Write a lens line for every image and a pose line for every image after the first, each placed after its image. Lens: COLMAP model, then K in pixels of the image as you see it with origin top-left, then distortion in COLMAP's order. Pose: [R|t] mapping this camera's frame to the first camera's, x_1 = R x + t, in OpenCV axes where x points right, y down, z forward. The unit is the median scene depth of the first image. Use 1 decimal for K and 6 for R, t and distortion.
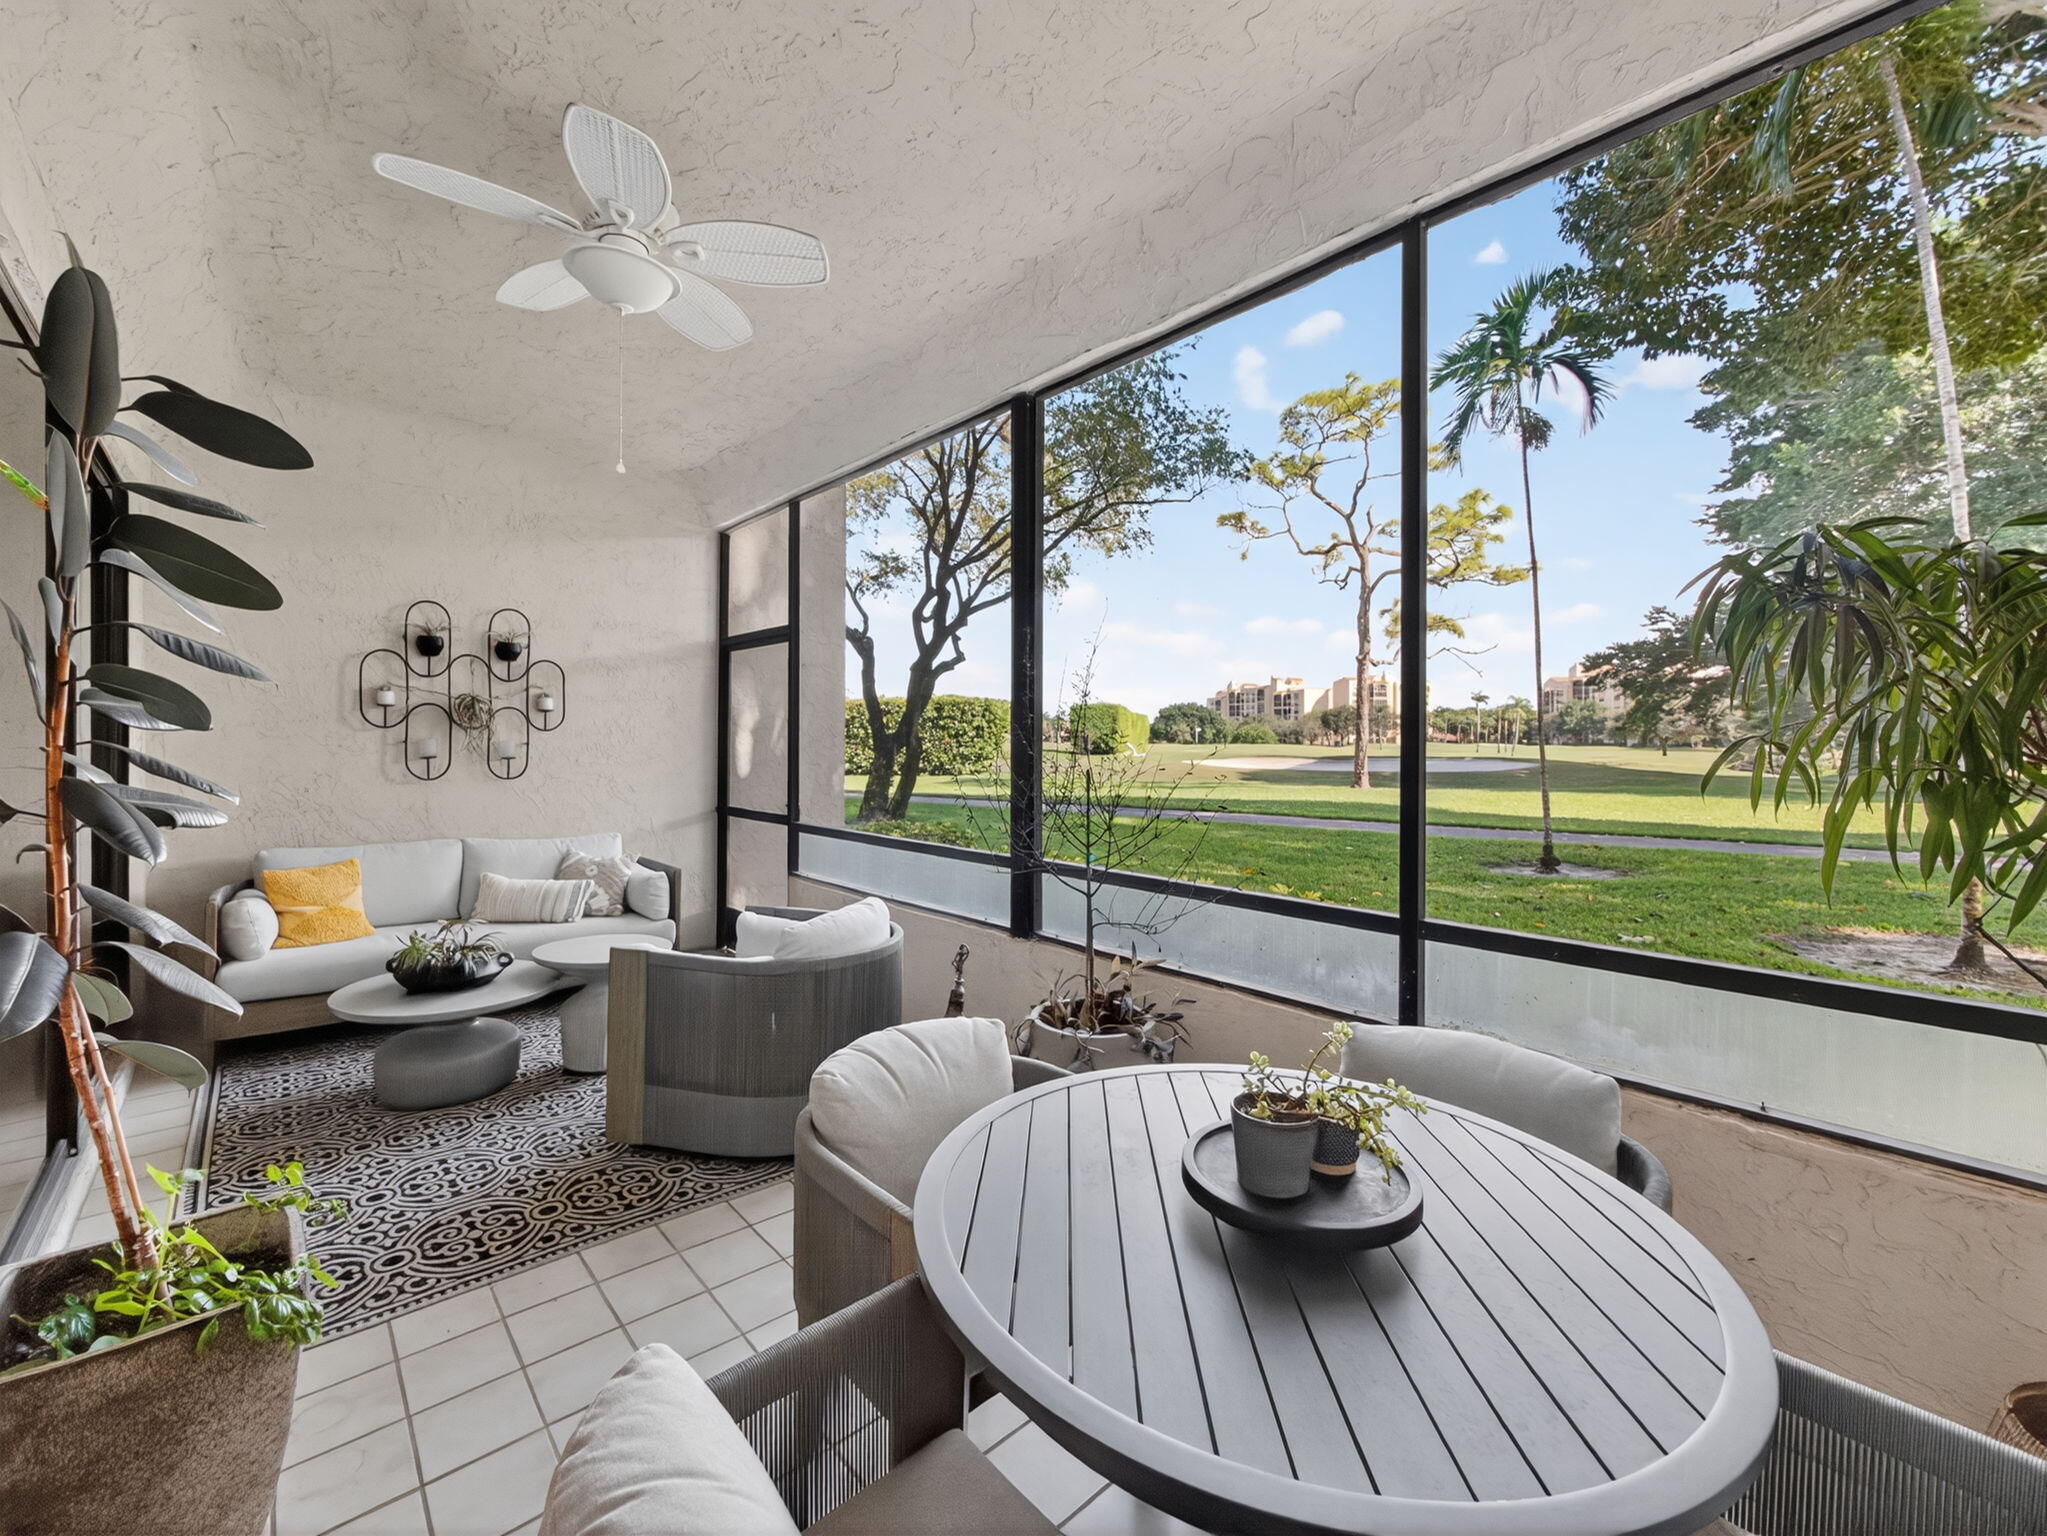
lens RADIAL K [[841.9, 0, 1017.0], [0, 841.9, 764.4], [0, 0, 1]] dist [-0.014733, 0.003272]
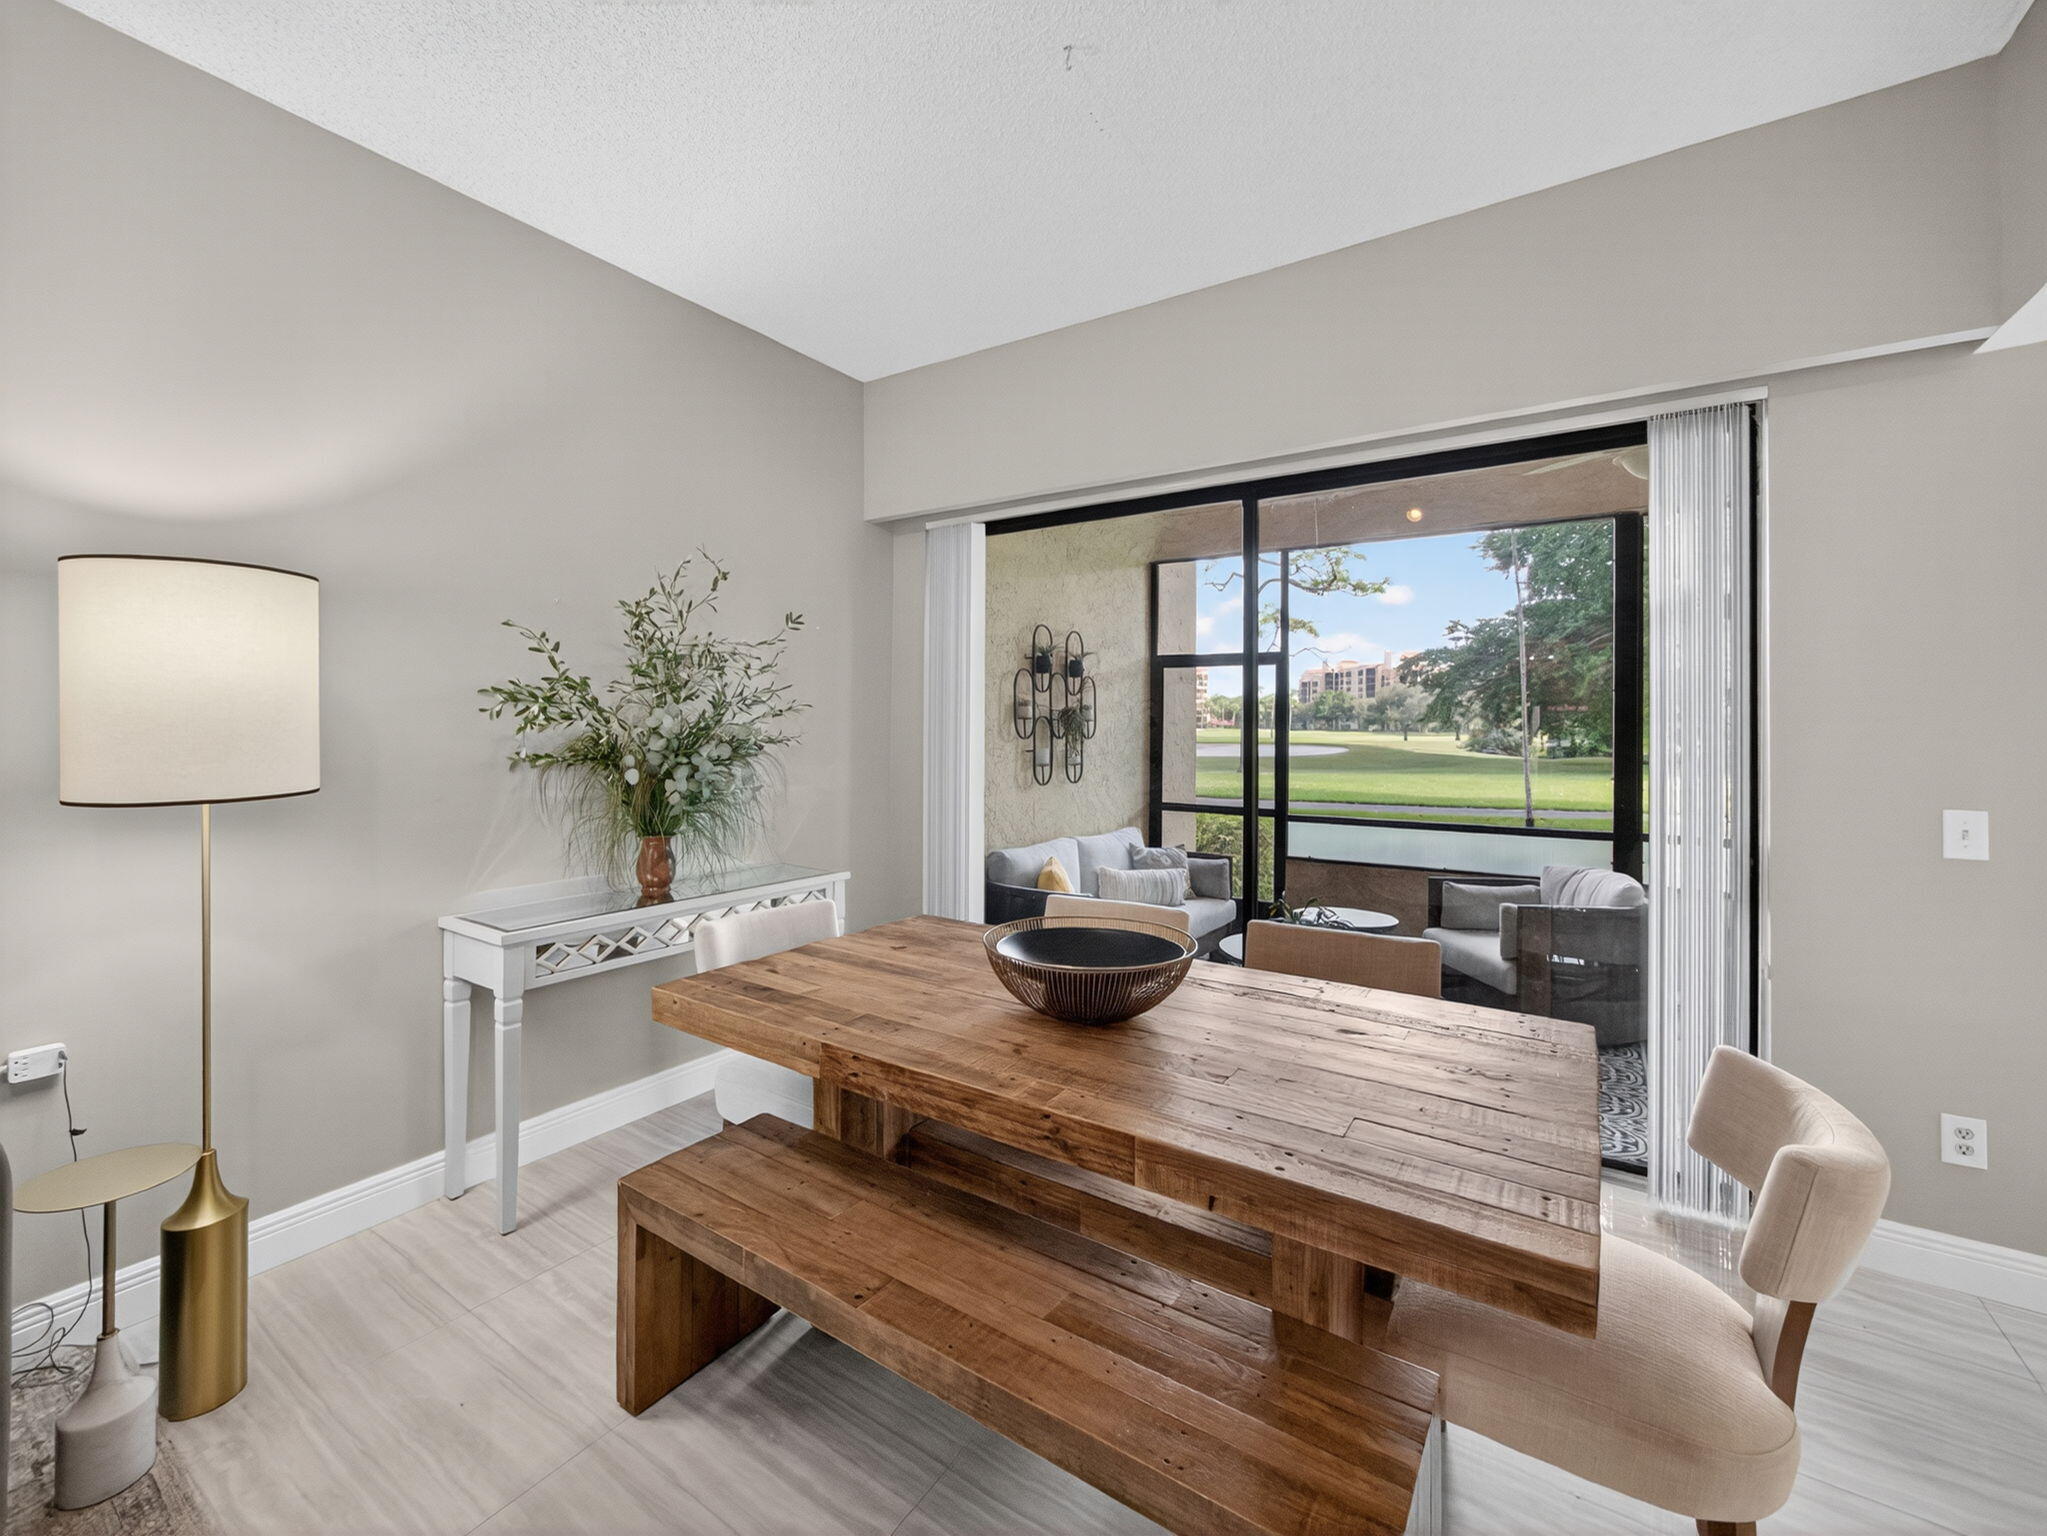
lens RADIAL K [[841.9, 0, 1023.9], [0, 841.9, 747.7], [0, 0, 1]] dist [-0.014733, 0.003272]
pose [[0.966435, -0.001698, 0.256906, -0.154860], [0.001414, 0.999998, 0.001289, -0.005188], [-0.256908, -0.000882, 0.966436, -0.011788]]
